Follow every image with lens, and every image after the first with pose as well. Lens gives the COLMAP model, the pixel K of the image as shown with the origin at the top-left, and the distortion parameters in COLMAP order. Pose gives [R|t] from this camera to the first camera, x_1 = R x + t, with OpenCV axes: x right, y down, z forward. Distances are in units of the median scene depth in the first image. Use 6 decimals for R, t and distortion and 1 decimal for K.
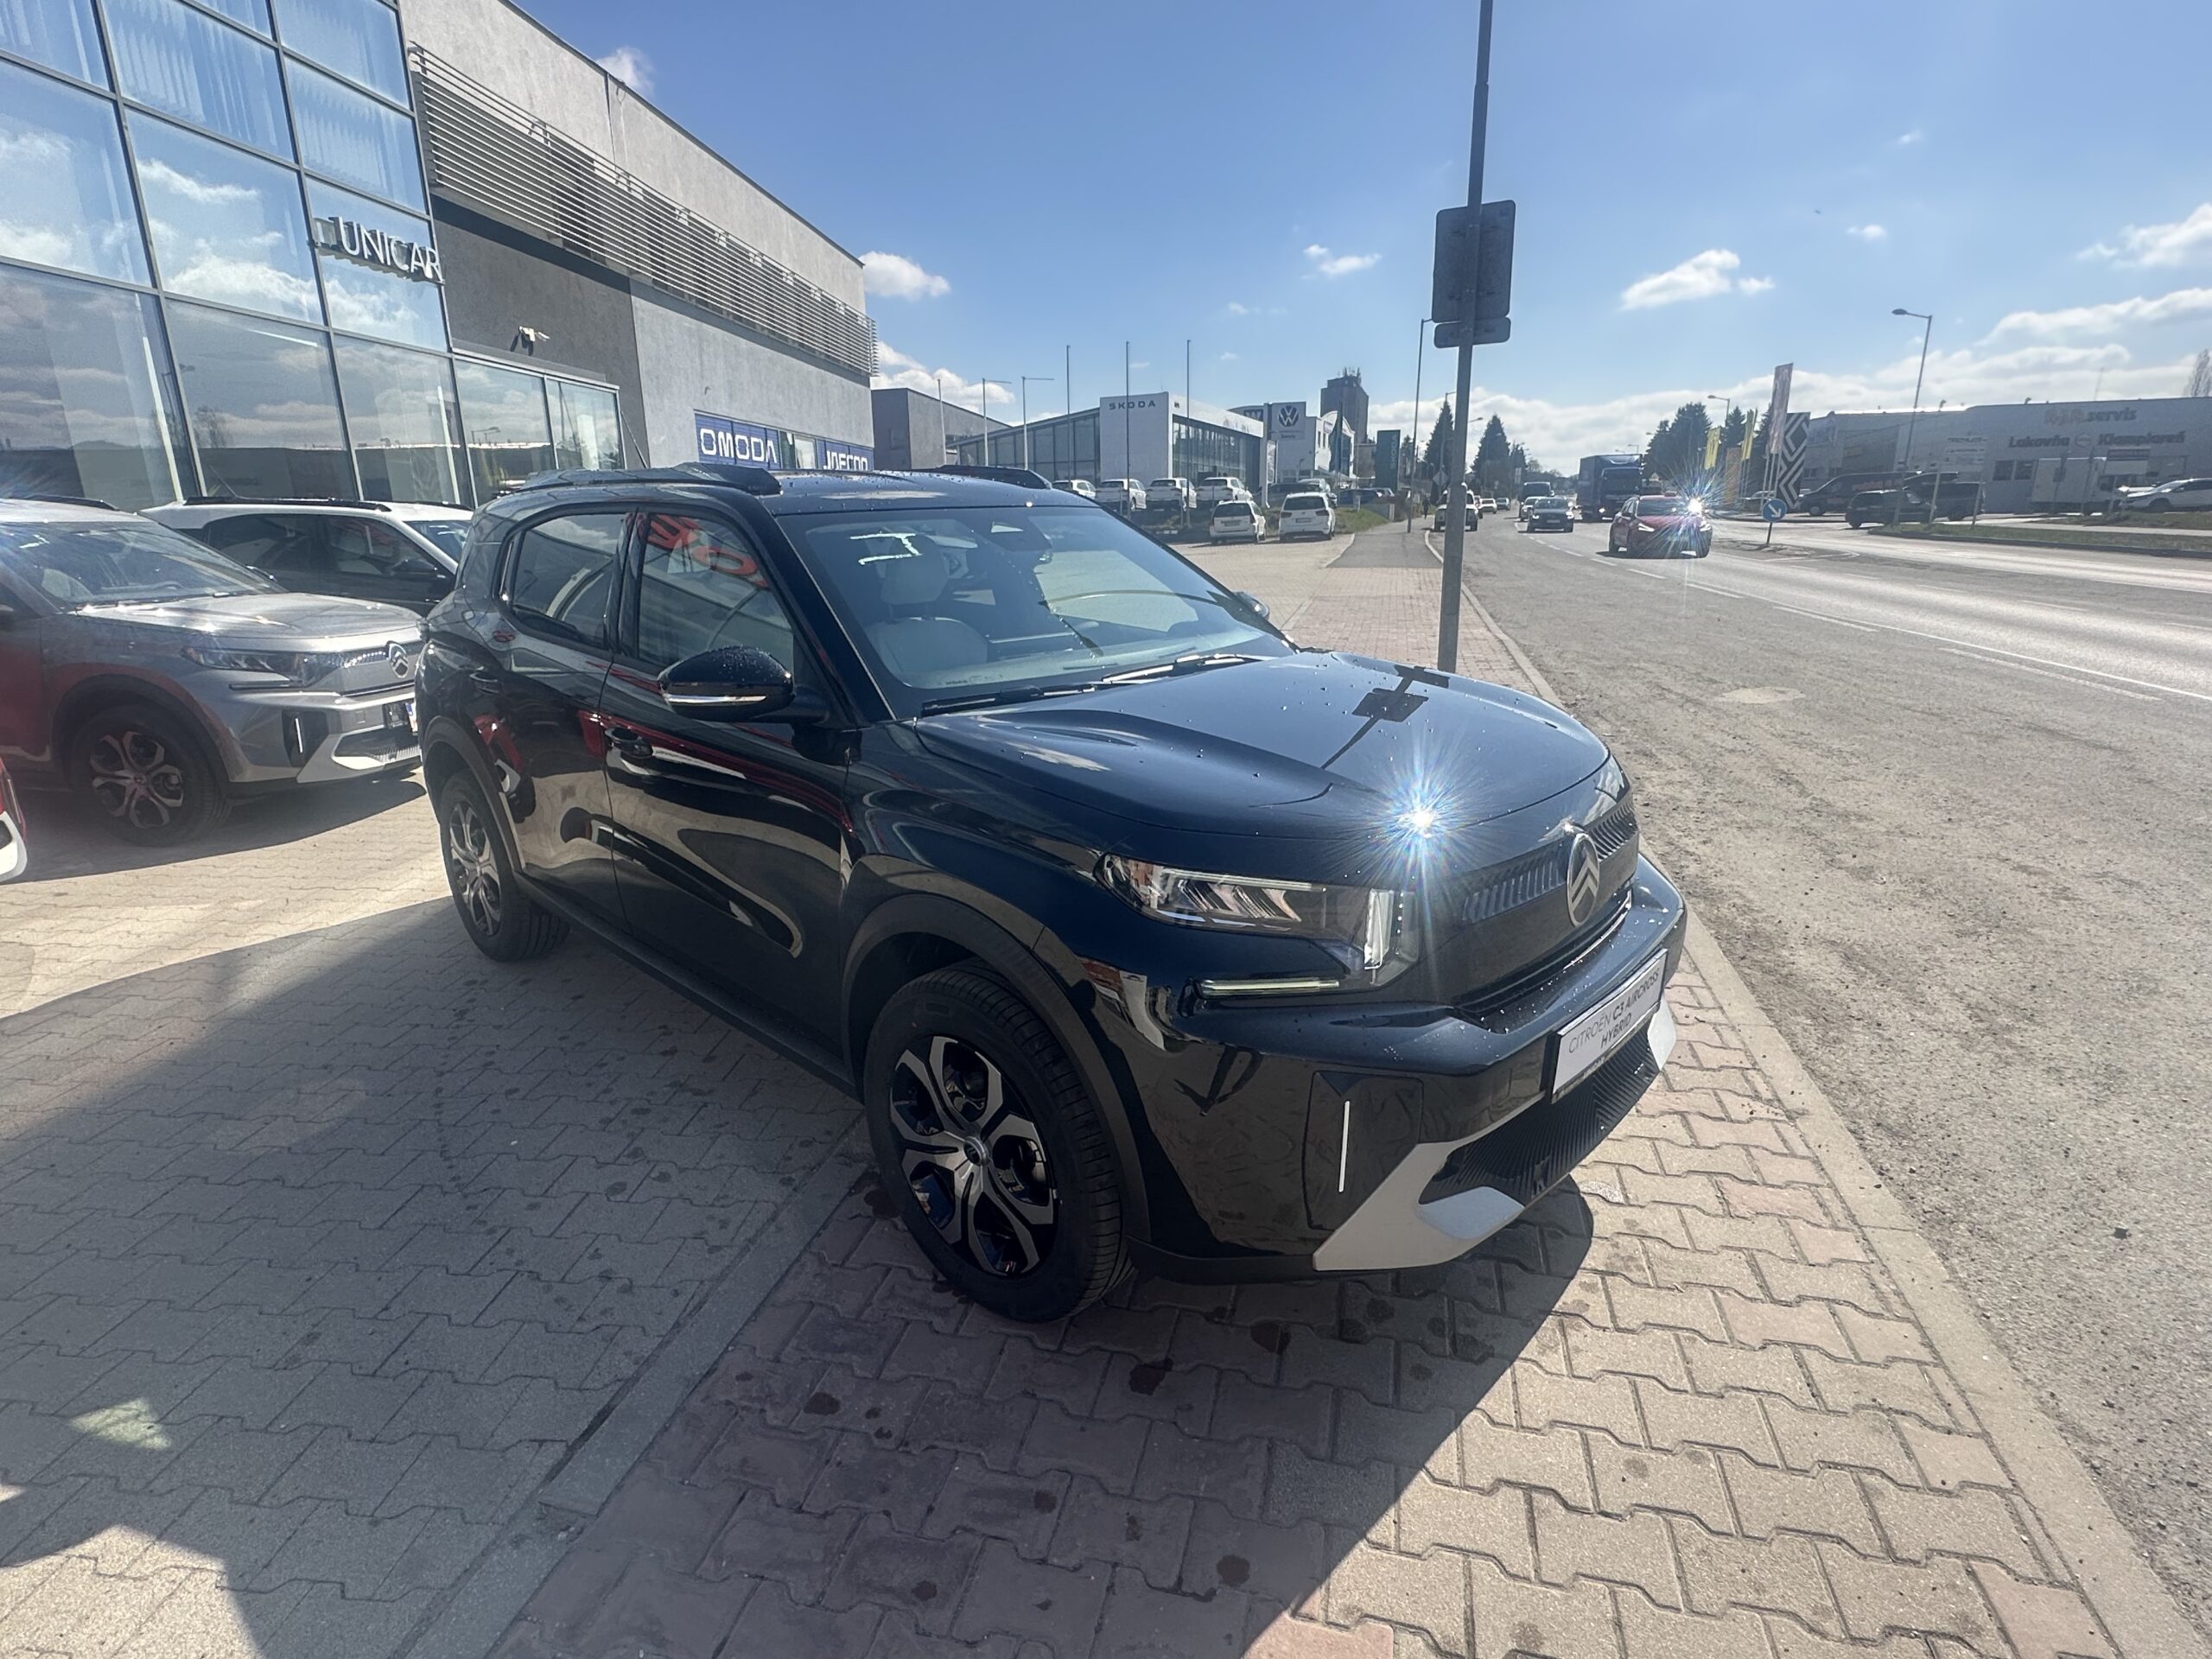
lens RADIAL K [[1156.4, 0, 1106.0], [0, 1156.4, 829.5], [0, 0, 1]] dist [-0.002837, -0.000176]
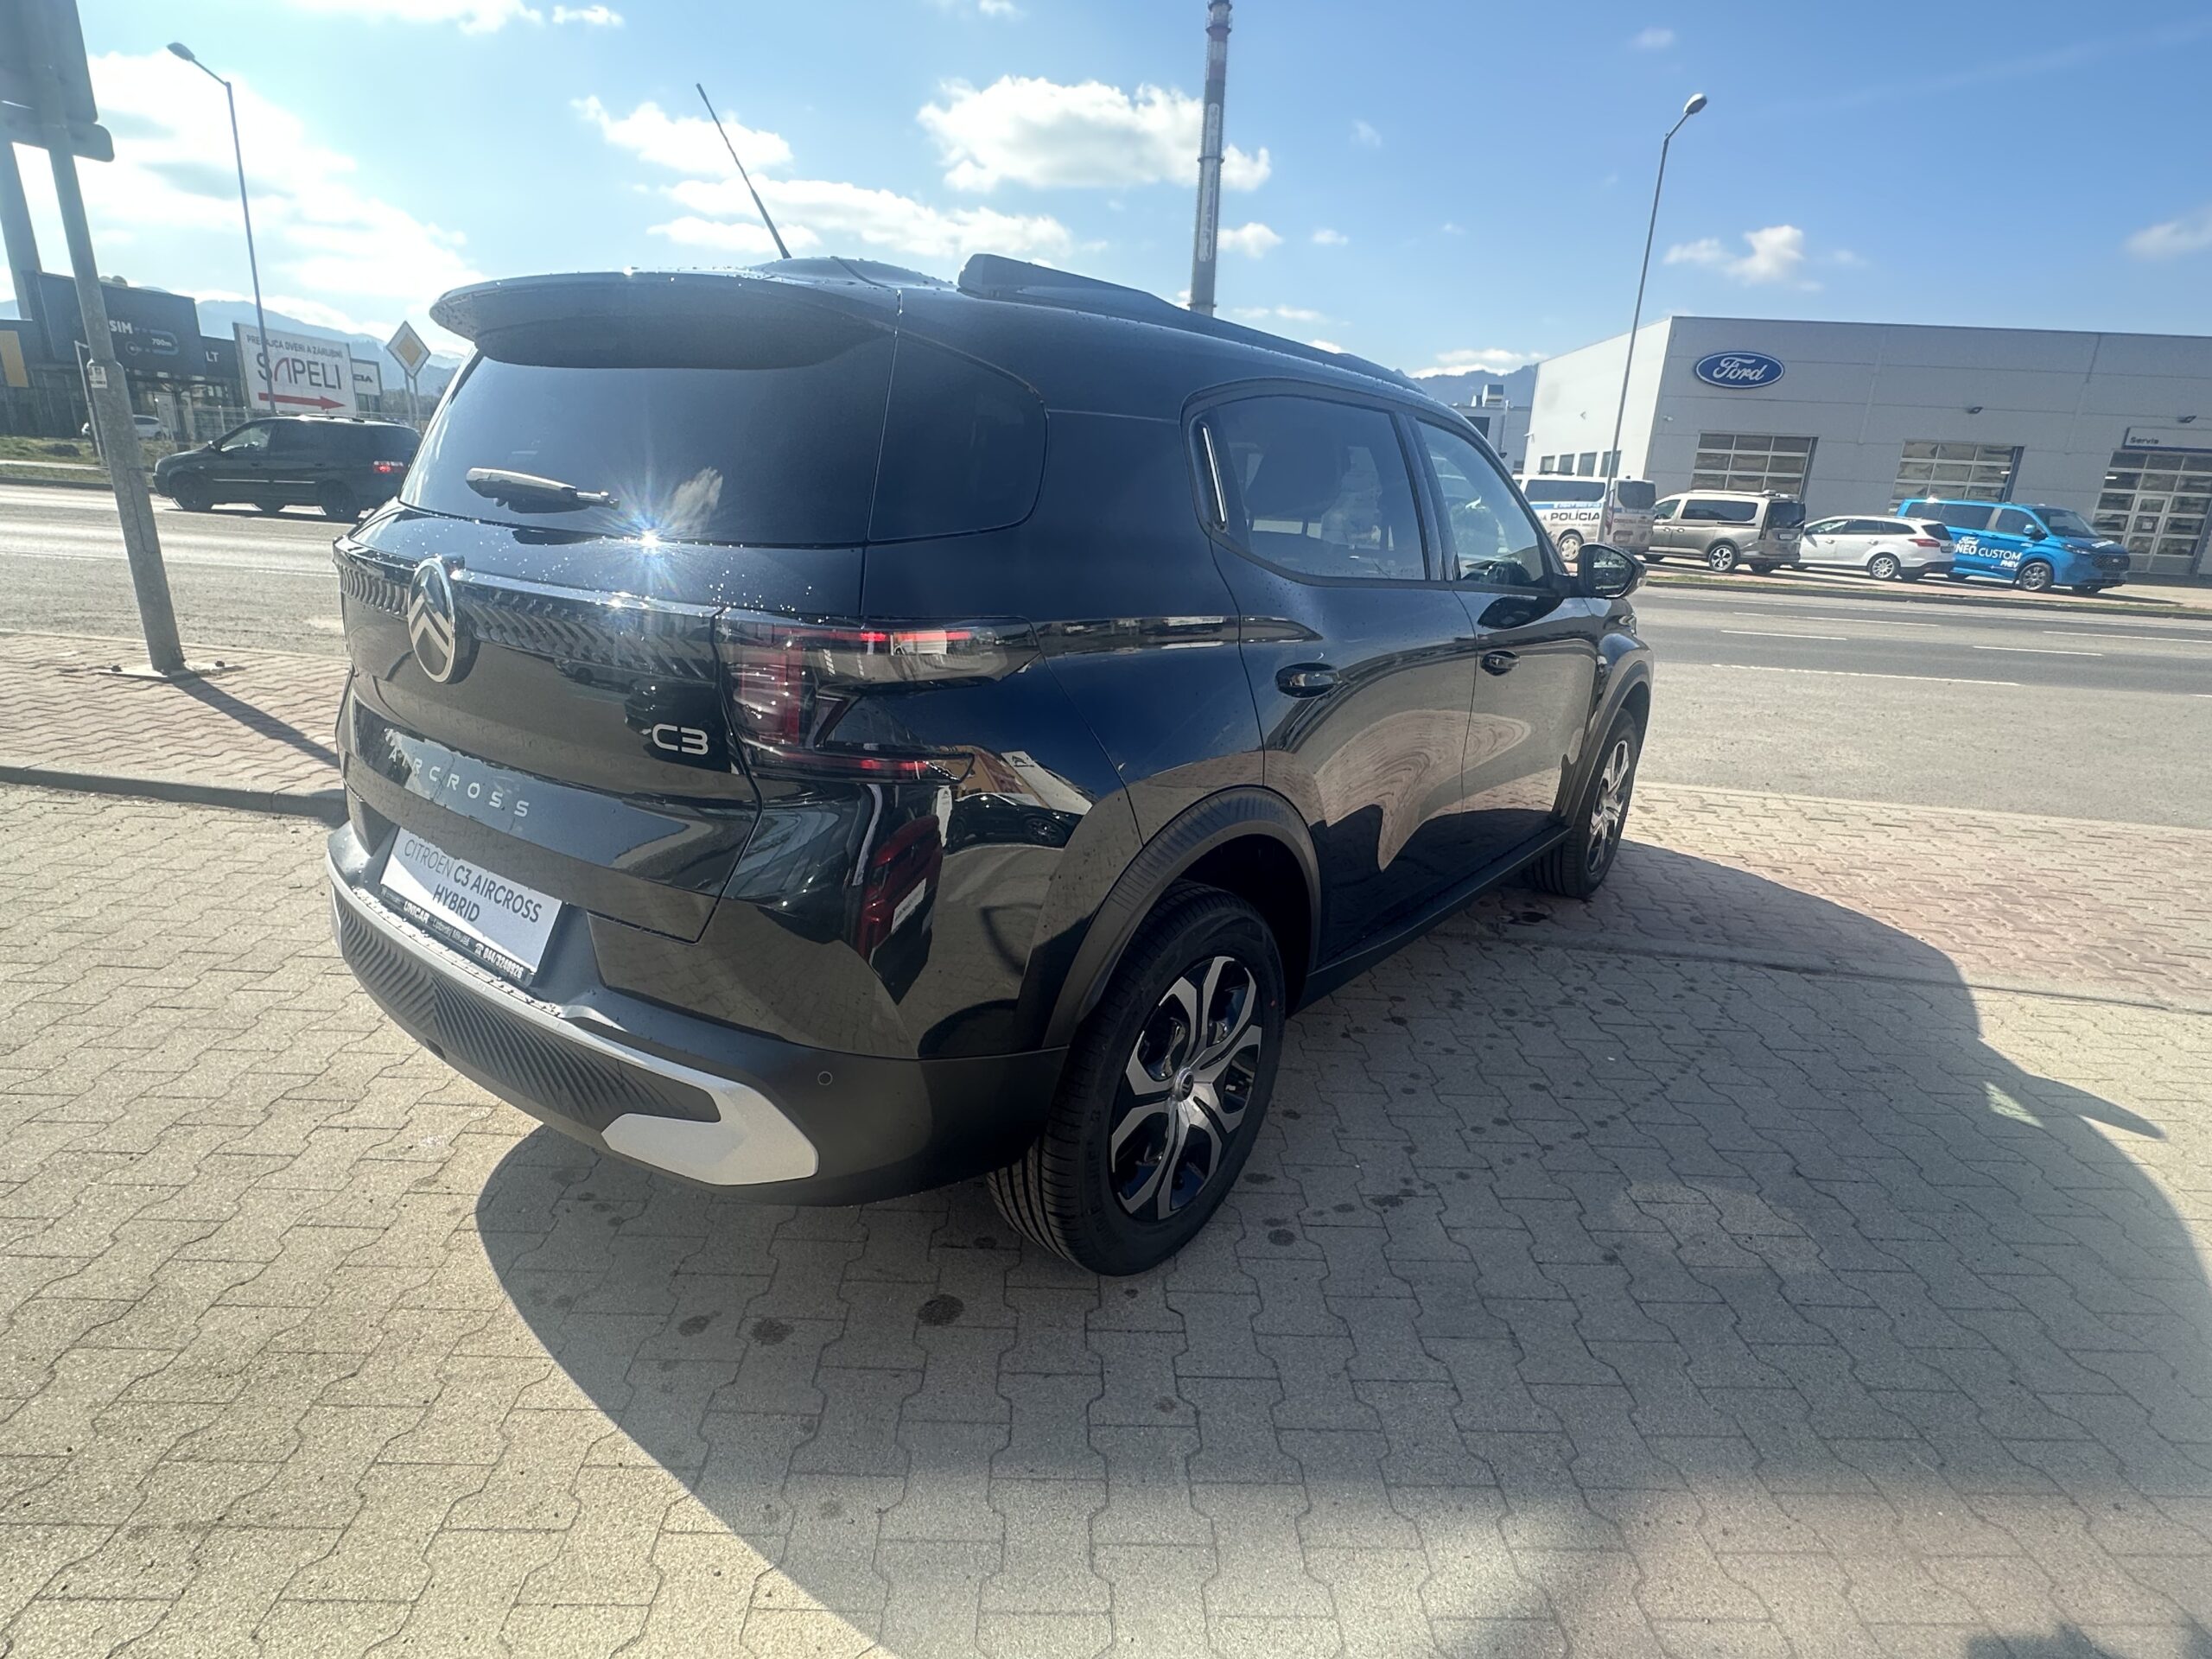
lens RADIAL K [[1156.4, 0, 1106.0], [0, 1156.4, 829.5], [0, 0, 1]] dist [-0.002837, -0.000176]
pose [[-0.122744, -0.280732, 0.951905, -1.387655], [0.219682, 0.927679, 0.301914, -0.322737], [-0.967819, 0.246174, -0.052195, 1.455609]]
